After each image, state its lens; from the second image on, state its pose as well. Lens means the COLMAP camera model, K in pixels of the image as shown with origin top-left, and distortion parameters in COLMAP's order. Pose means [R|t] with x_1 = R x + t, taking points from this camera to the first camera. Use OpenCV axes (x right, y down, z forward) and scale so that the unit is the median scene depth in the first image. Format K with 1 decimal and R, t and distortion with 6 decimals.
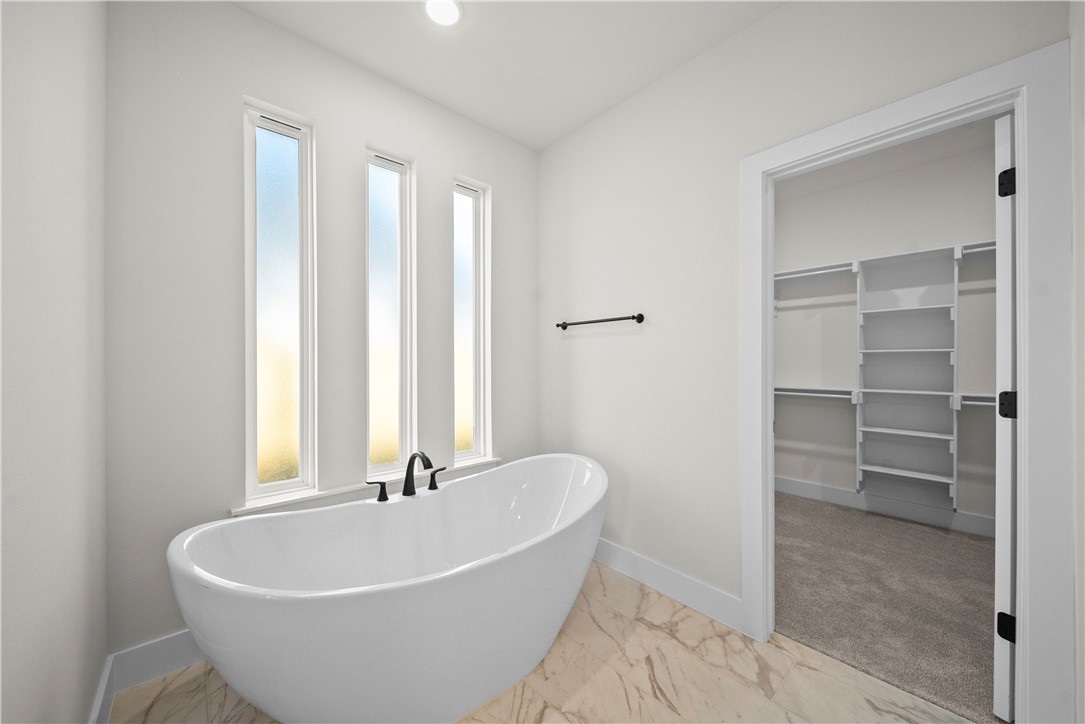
lens RADIAL K [[390.3, 0, 543.8], [0, 390.3, 363.3], [0, 0, 1]] dist [-0.001868, -0.000896]
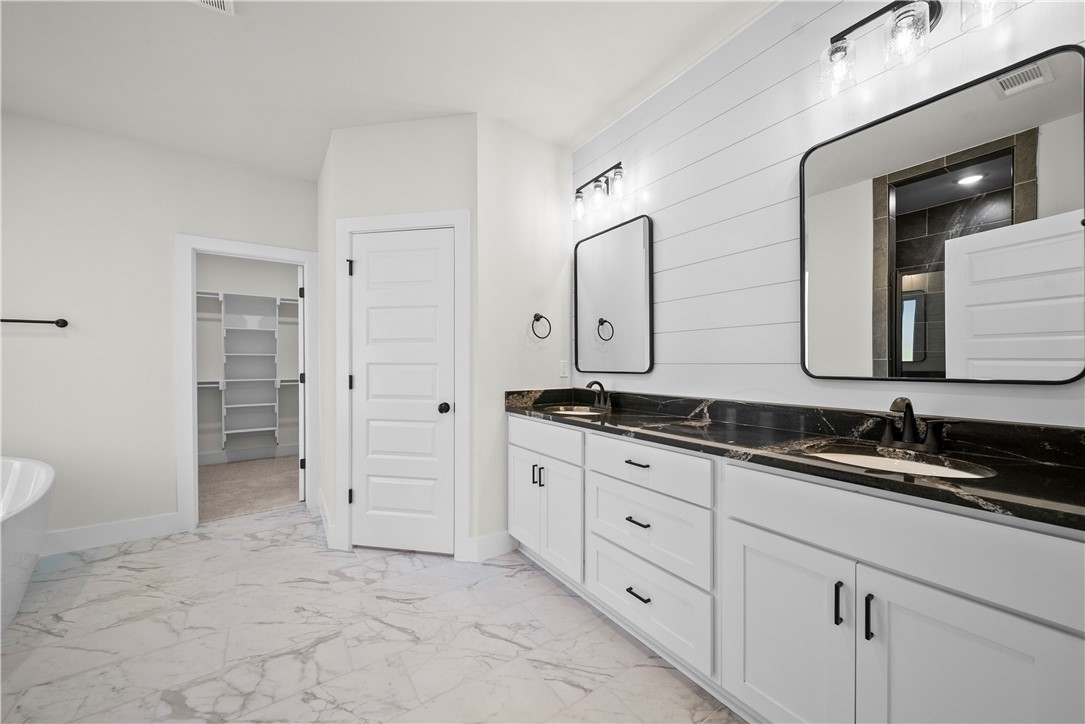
lens RADIAL K [[390.3, 0, 533.1], [0, 390.3, 363.2], [0, 0, 1]] dist [-0.001868, -0.000896]
pose [[0.146547, -0.004425, 0.989194, -0.561255], [0.003083, 0.999987, 0.004016, 0.000342], [-0.989199, 0.002461, 0.146559, -0.440238]]
